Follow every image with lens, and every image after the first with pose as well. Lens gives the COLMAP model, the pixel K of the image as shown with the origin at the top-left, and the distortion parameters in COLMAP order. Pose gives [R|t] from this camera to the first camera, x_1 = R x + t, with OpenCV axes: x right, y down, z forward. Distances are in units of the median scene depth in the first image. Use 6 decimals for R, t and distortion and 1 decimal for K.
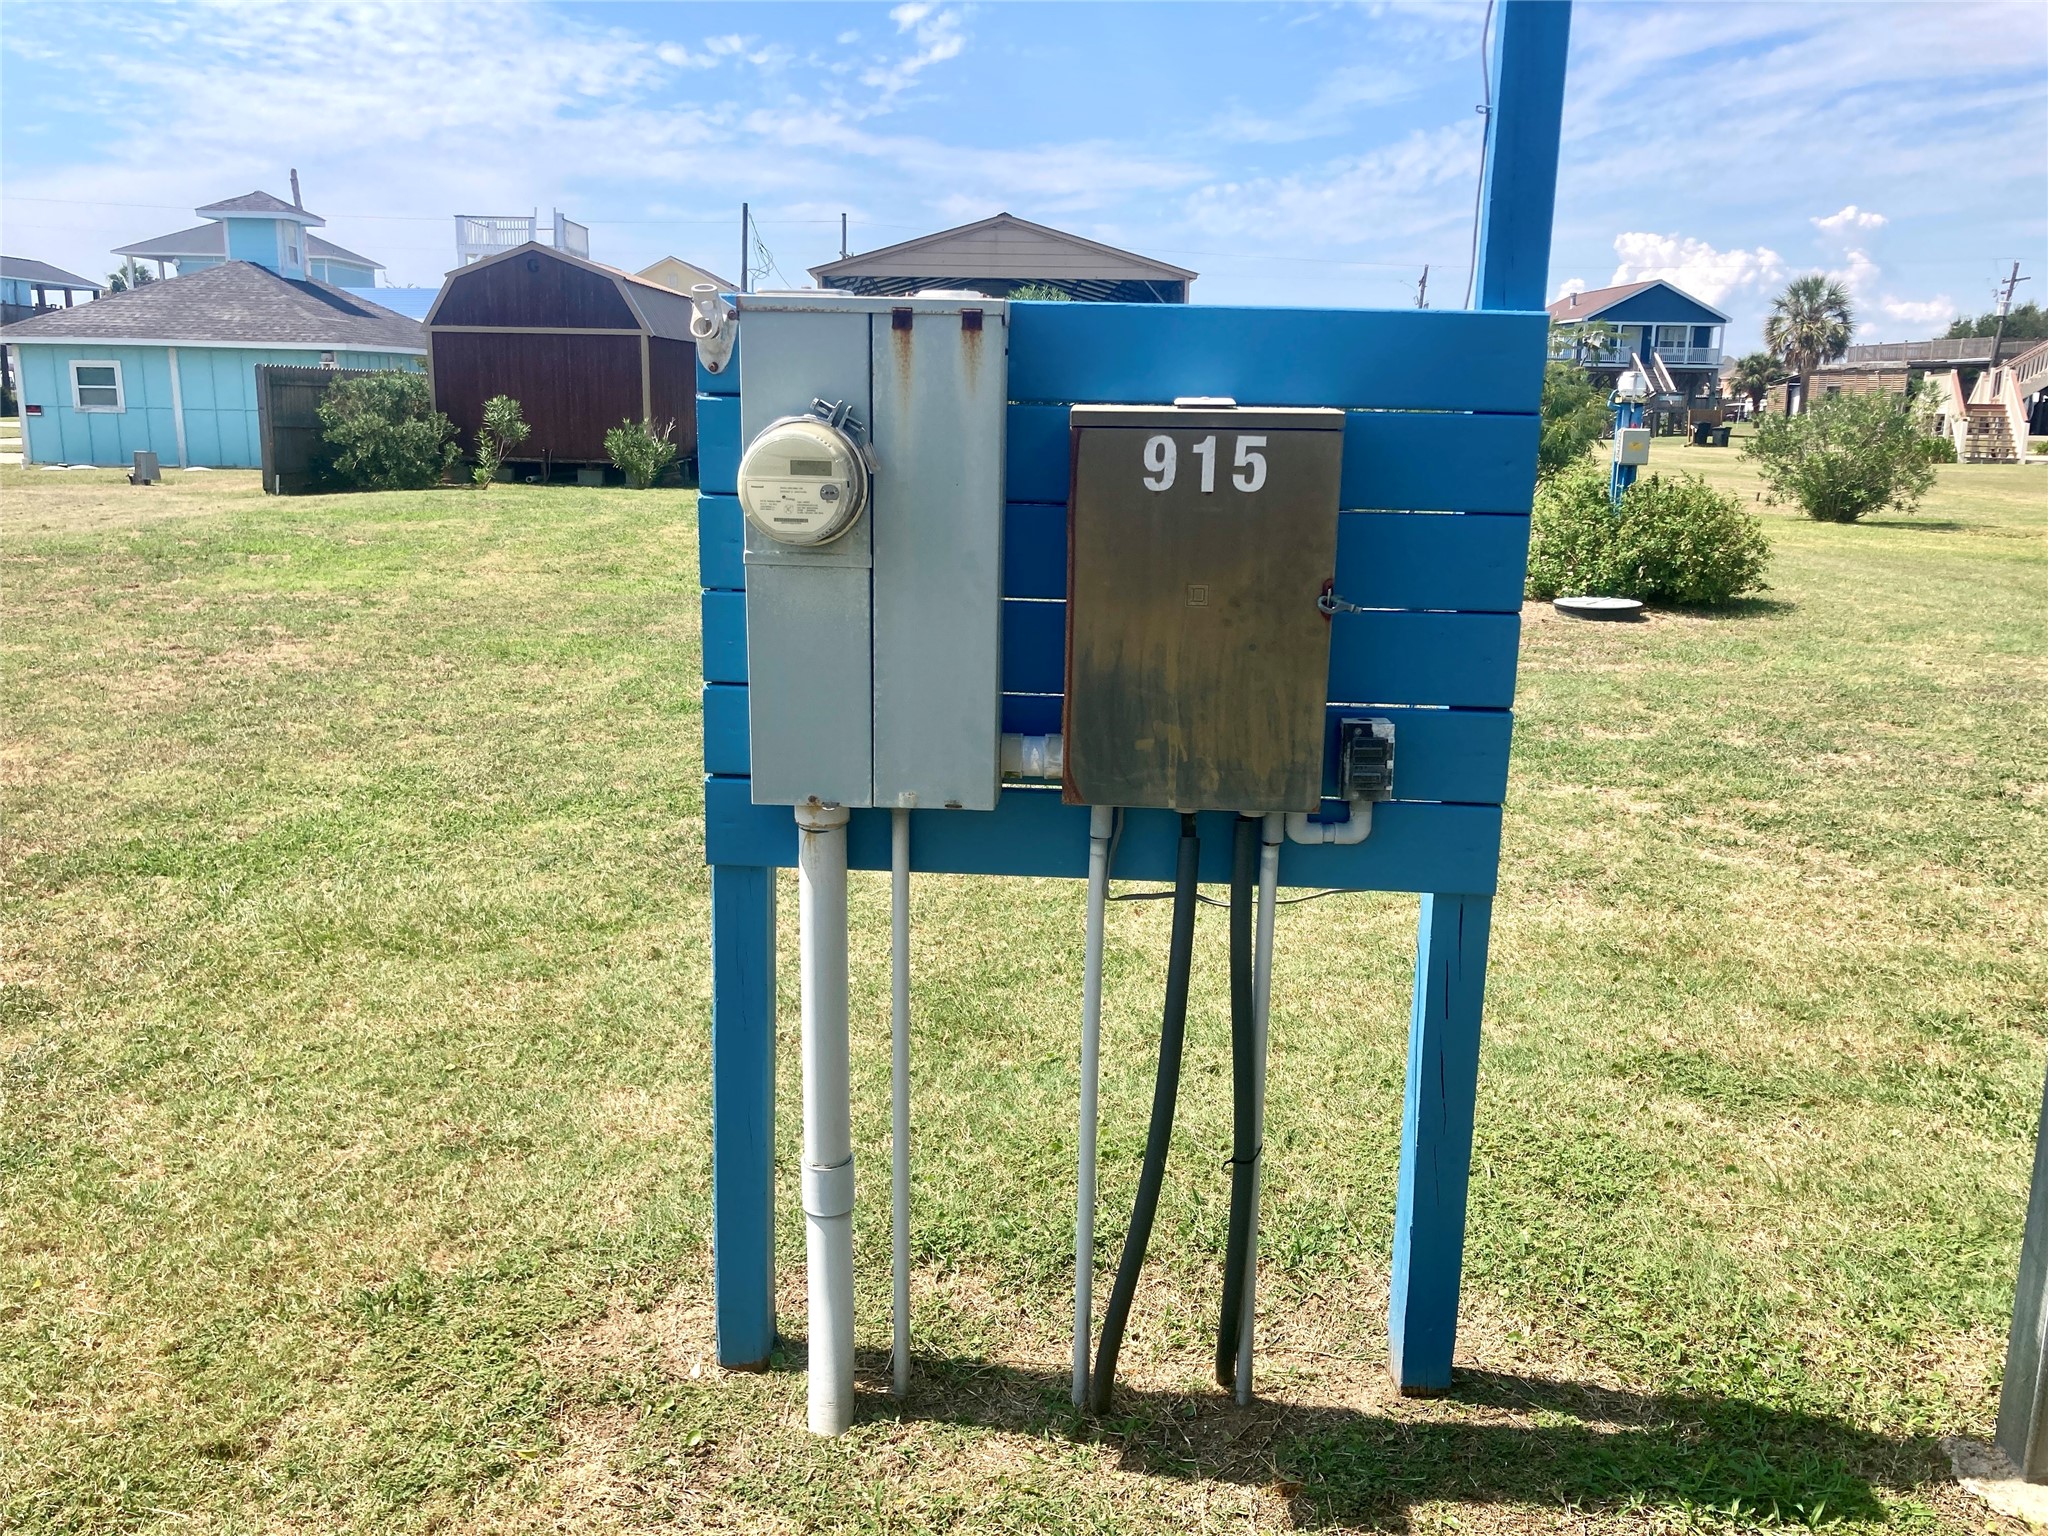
lens RADIAL K [[1685.4, 0, 1024.0], [0, 1685.4, 768.0], [0, 0, 1]] dist [0.029746, -0.038052]
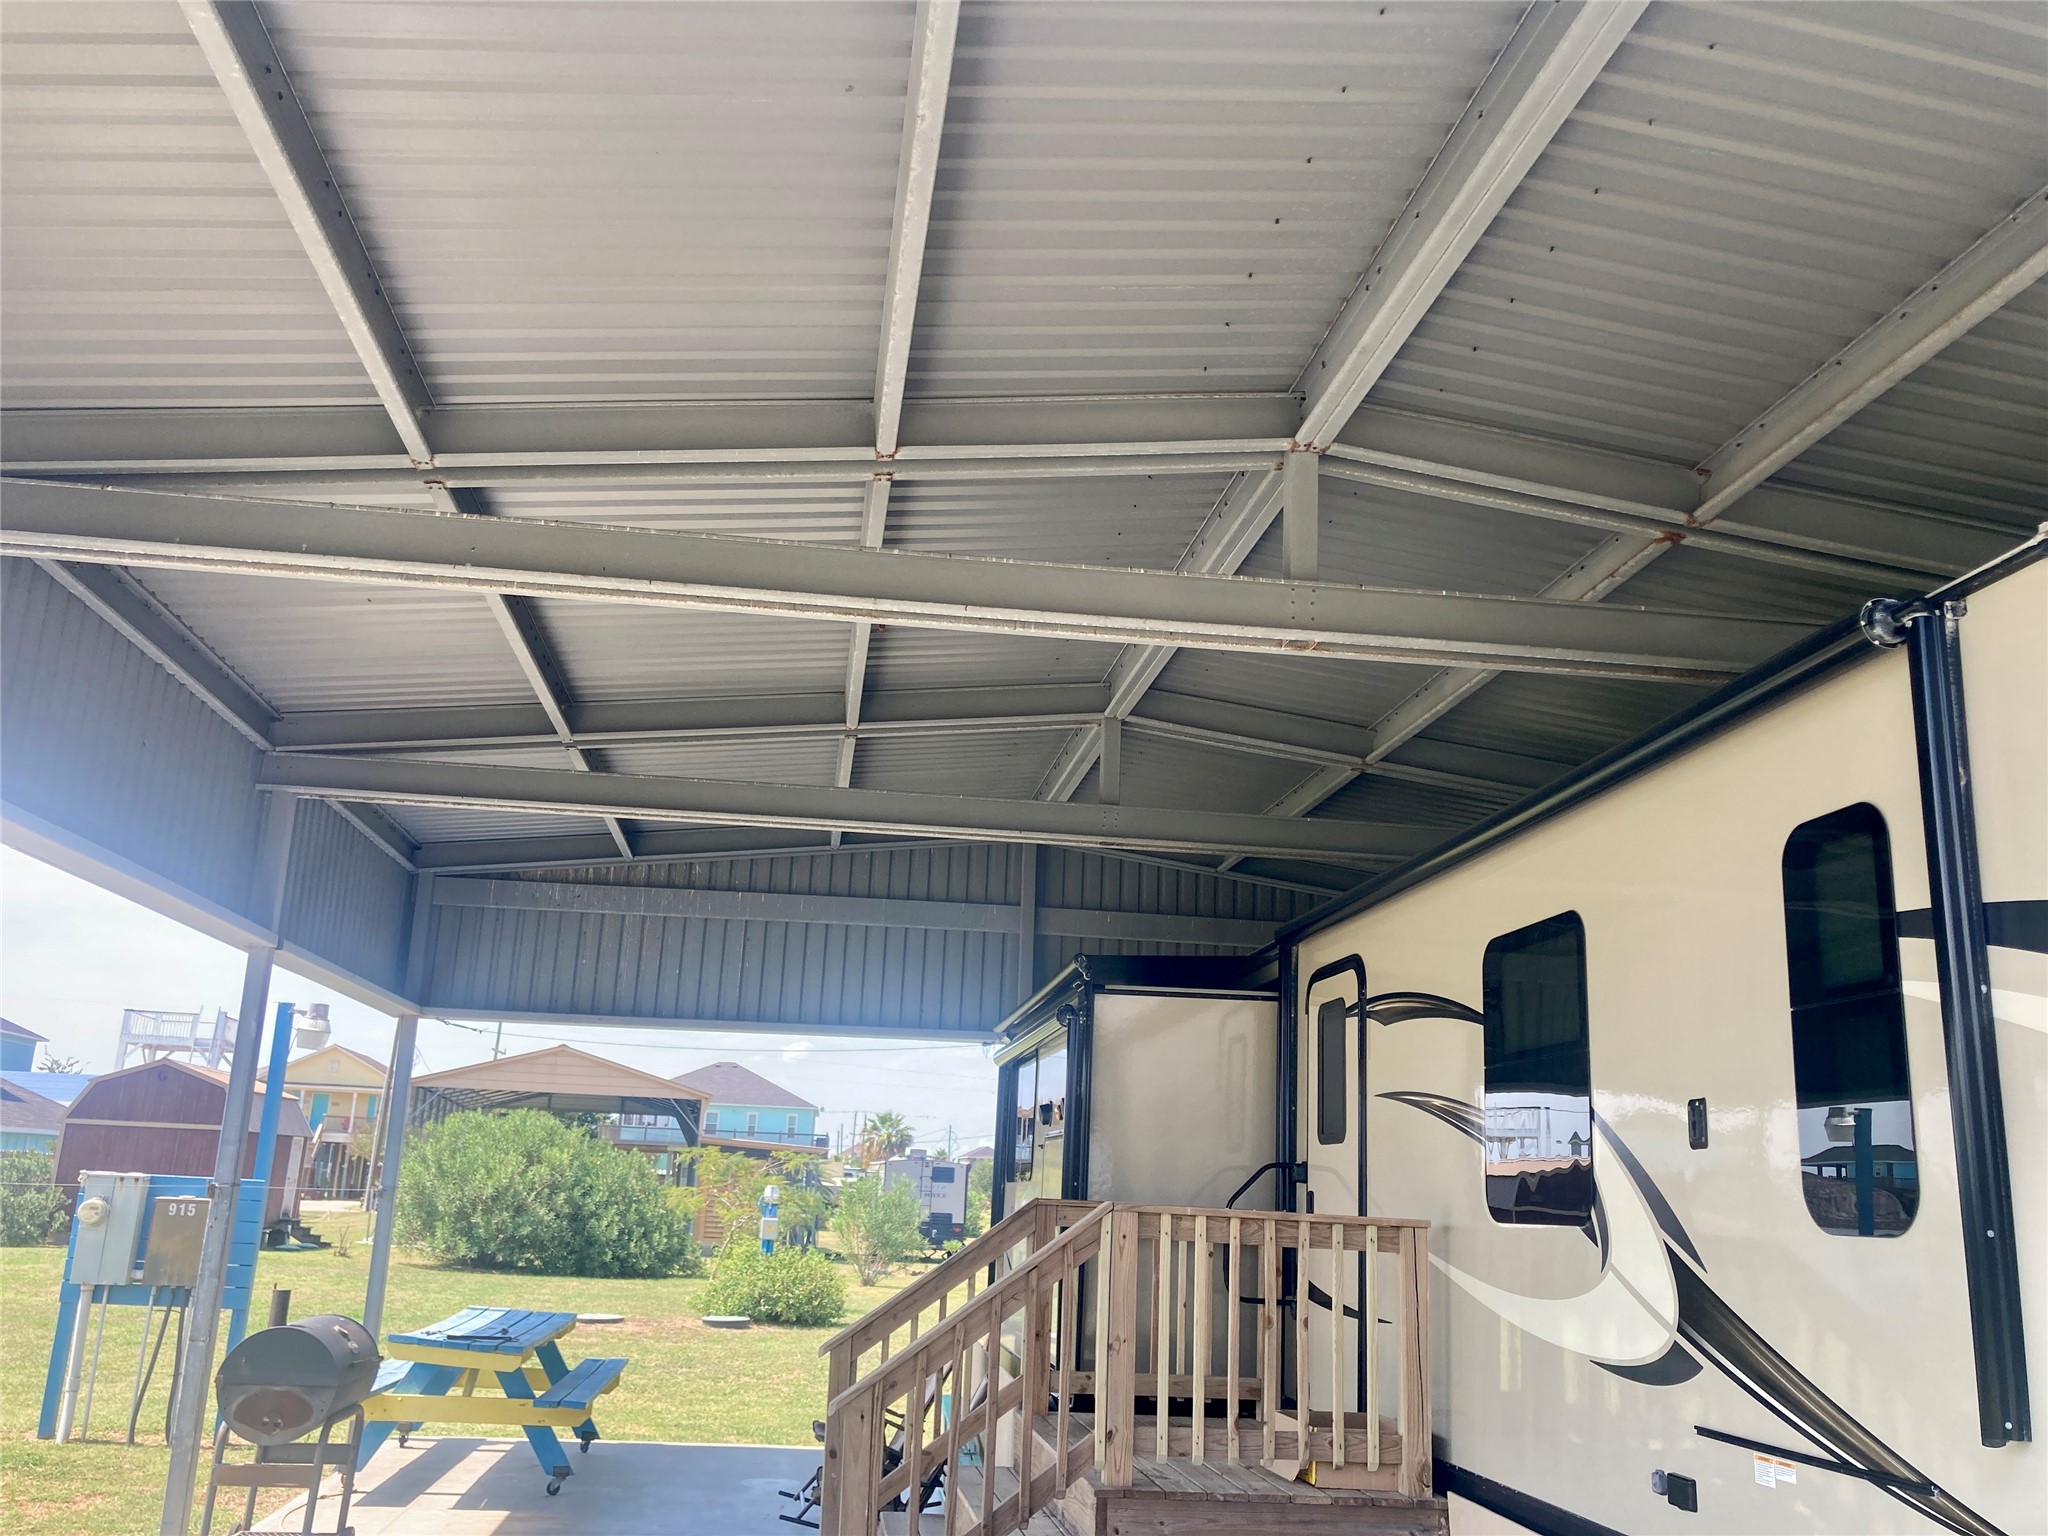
lens RADIAL K [[1709.8, 0, 983.2], [0, 1709.8, 763.8], [0, 0, 1]] dist [0.015349, 0.012850]
pose [[0.988776, 0.065104, 0.134478, 0.152657], [0.001161, 0.896695, -0.442647, 0.080618], [-0.149404, 0.437835, 0.886555, -0.401765]]
